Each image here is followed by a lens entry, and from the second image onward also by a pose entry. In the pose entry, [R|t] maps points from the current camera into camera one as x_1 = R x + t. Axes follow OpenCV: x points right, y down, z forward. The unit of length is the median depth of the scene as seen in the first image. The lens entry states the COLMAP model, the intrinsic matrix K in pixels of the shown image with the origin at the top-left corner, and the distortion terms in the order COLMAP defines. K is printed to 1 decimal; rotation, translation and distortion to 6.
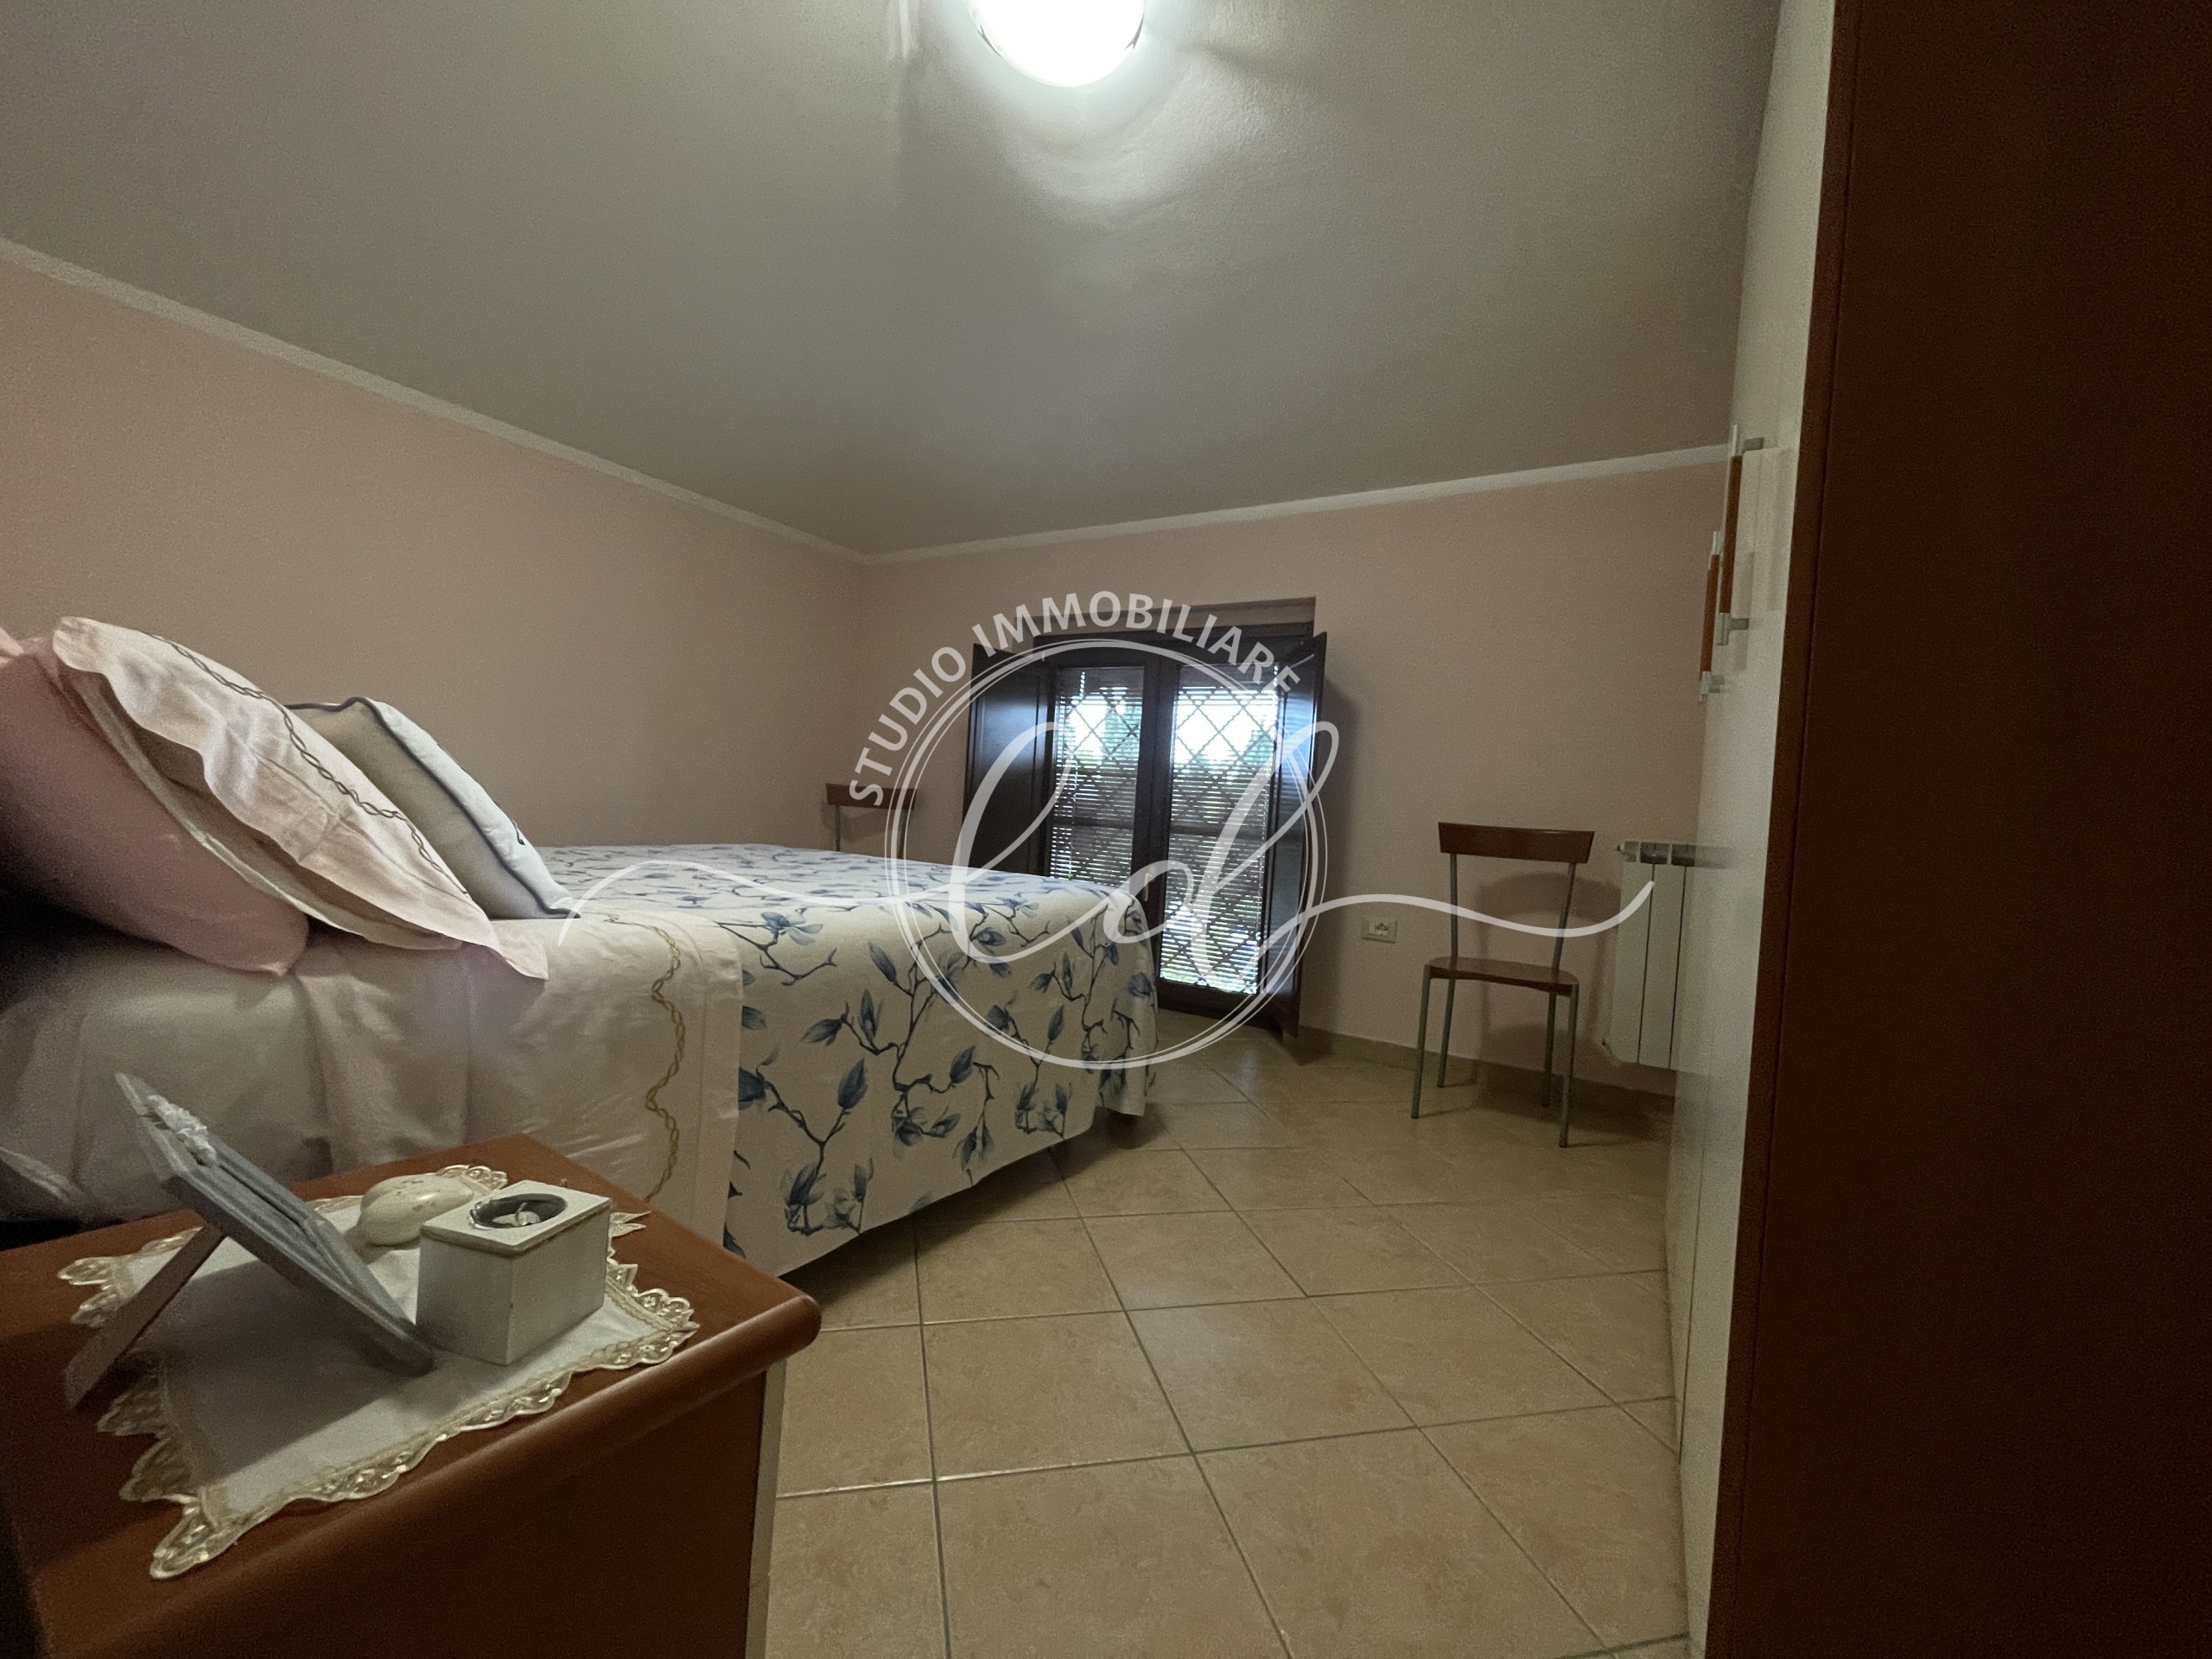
lens RADIAL K [[887.8, 0, 1102.6], [0, 887.8, 827.0], [0, 0, 1]] dist [-0.002336, -0.000483]
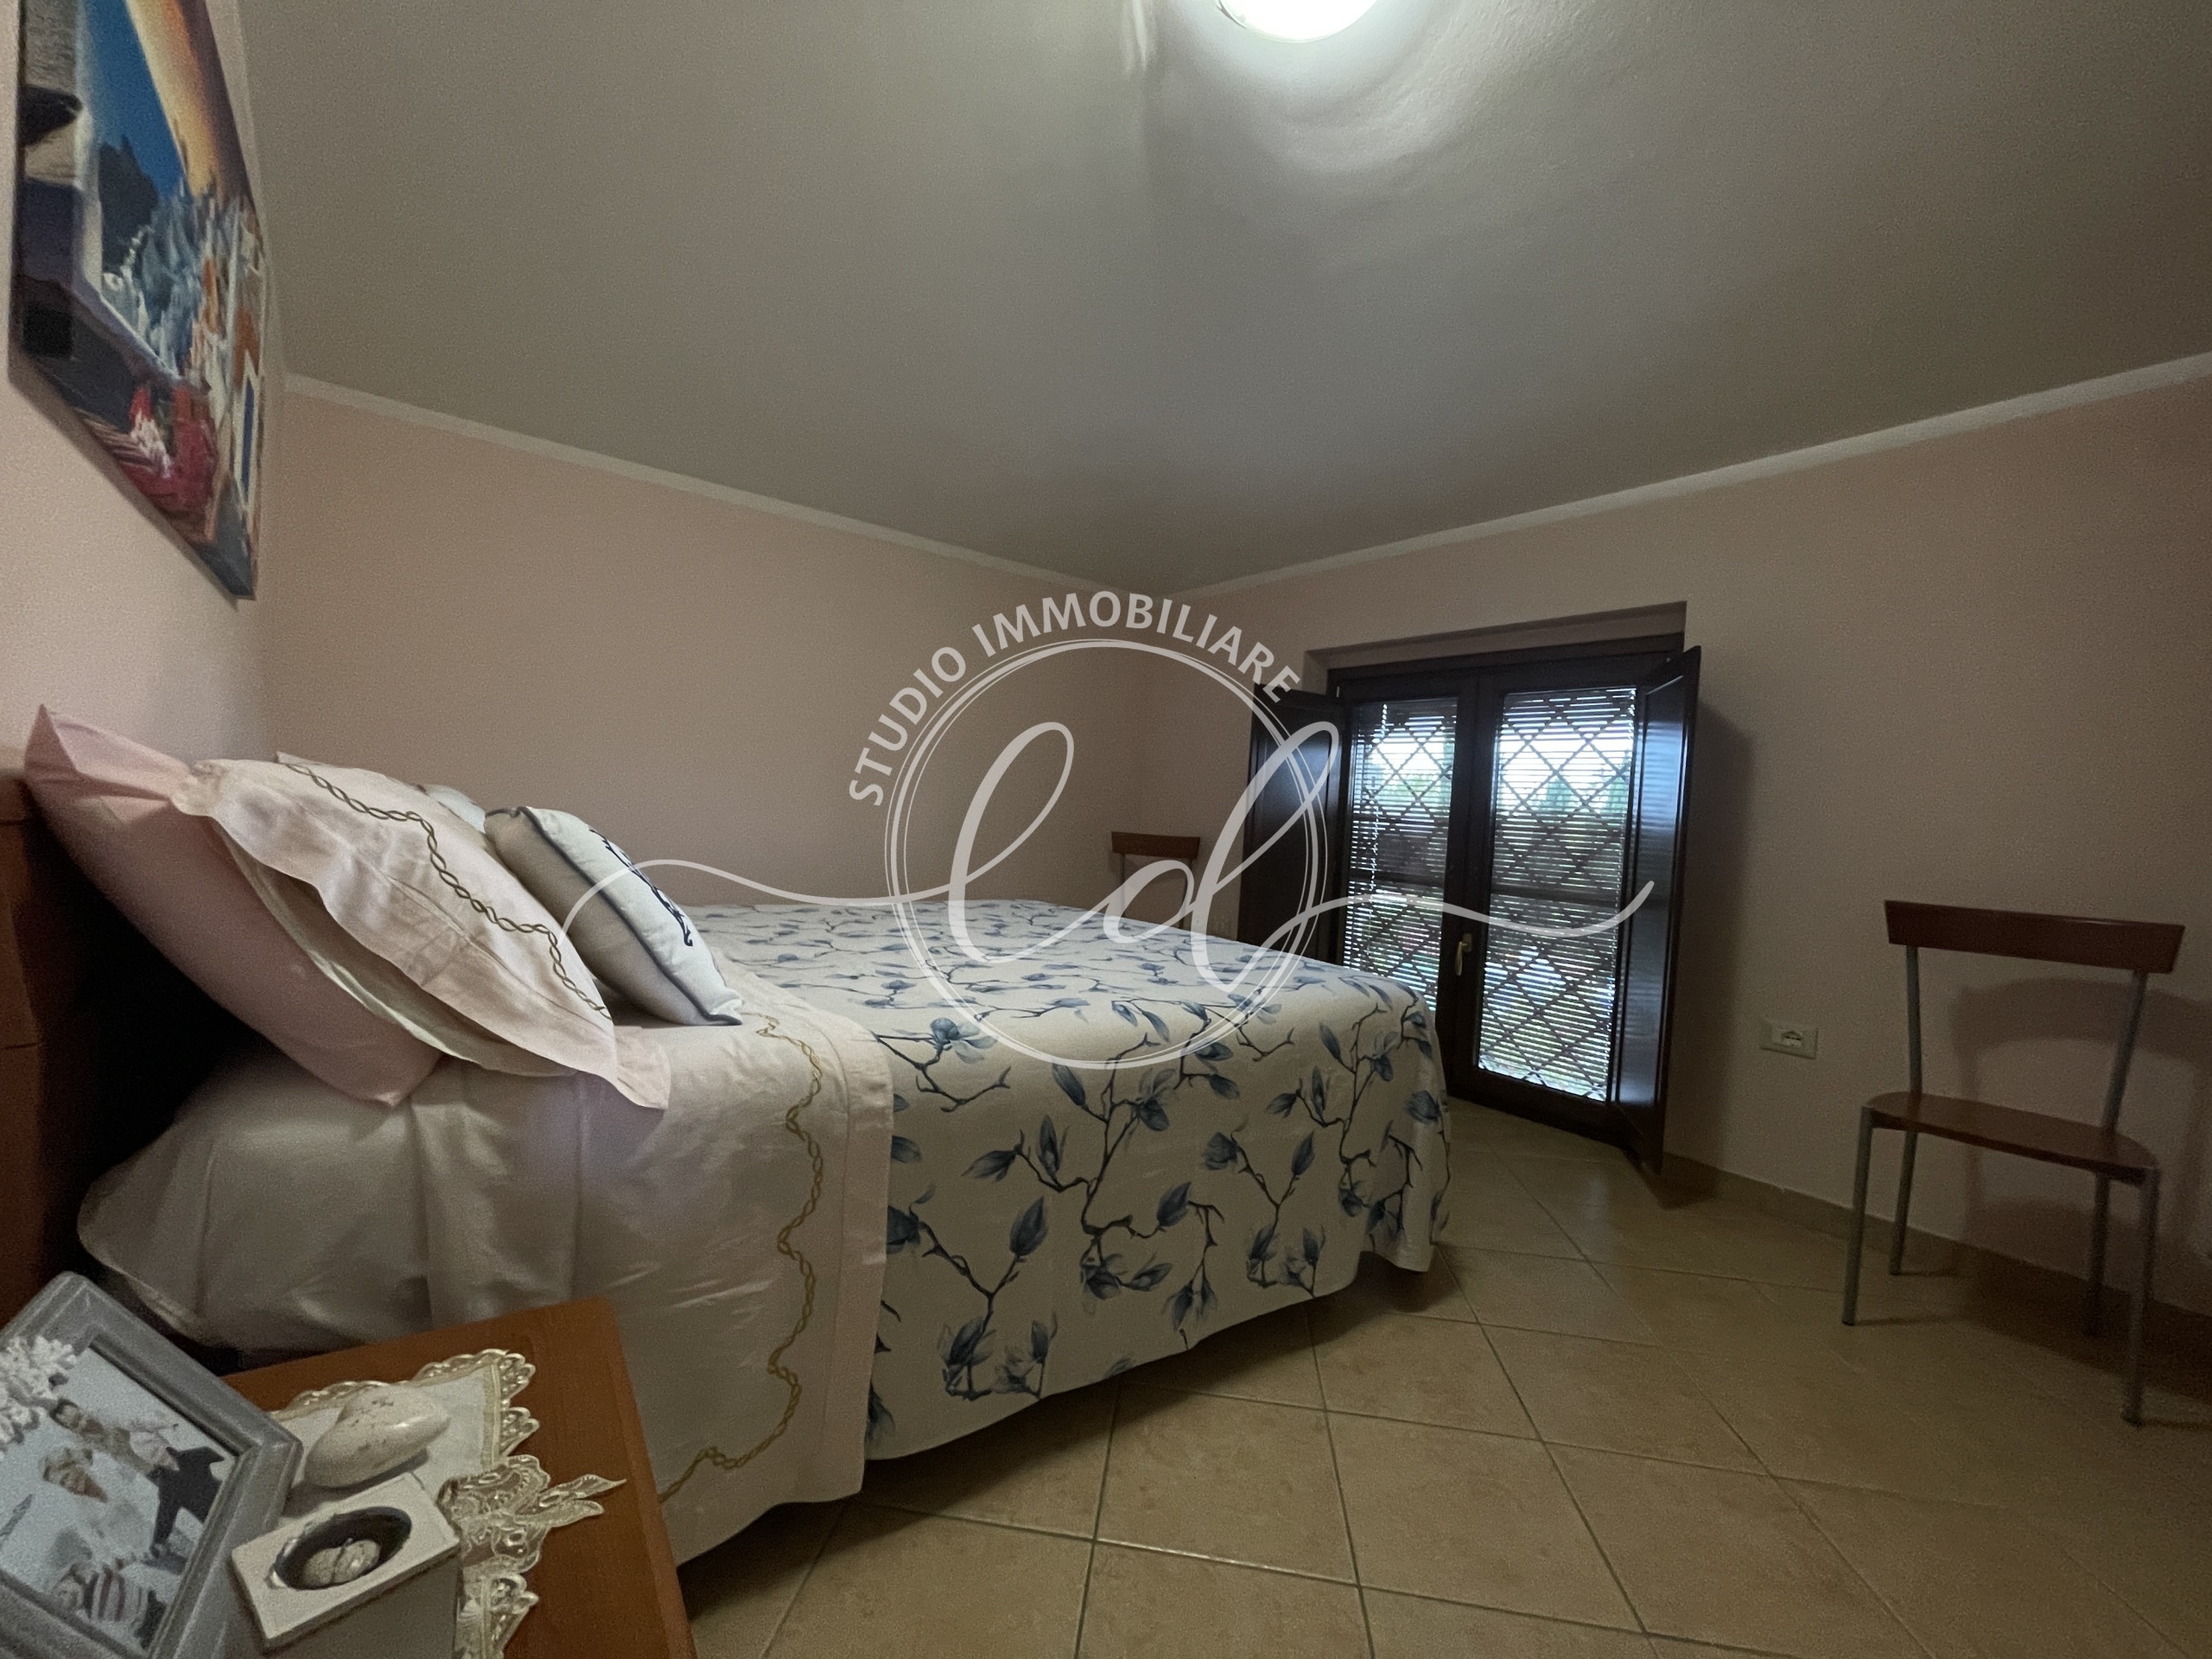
lens RADIAL K [[887.8, 0, 1111.9], [0, 887.8, 820.6], [0, 0, 1]] dist [-0.002336, -0.000483]
pose [[0.934181, -0.000125, -0.356801, 0.085065], [-0.011897, 0.999433, -0.031500, -0.065148], [0.356602, 0.033671, 0.933649, 0.184116]]
